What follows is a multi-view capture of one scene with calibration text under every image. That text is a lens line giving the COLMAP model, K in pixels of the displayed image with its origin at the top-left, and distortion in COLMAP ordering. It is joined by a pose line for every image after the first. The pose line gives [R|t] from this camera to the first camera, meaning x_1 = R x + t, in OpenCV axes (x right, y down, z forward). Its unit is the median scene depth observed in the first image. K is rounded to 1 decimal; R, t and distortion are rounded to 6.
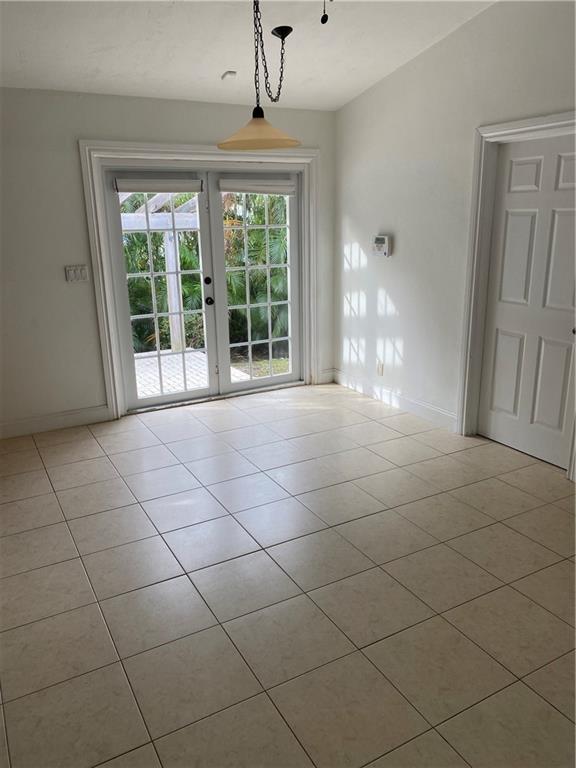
lens RADIAL K [[582.3, 0, 289.1], [0, 582.3, 384.0], [0, 0, 1]] dist [0.037417, -0.044027]
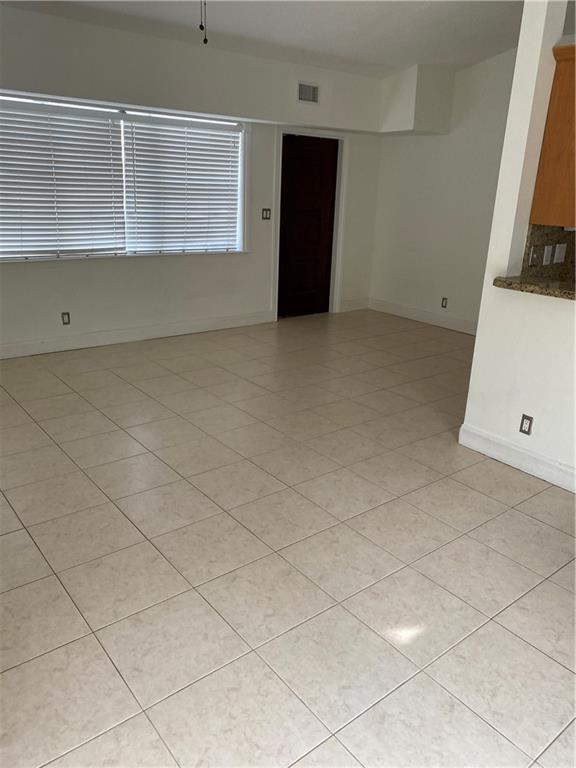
lens RADIAL K [[582.3, 0, 290.2], [0, 582.3, 373.5], [0, 0, 1]] dist [0.037417, -0.044027]
pose [[-0.986375, 0.031894, -0.161390, 0.090785], [-0.064582, 0.827205, 0.558177, -0.577792], [0.151305, 0.560995, -0.813874, 2.120801]]
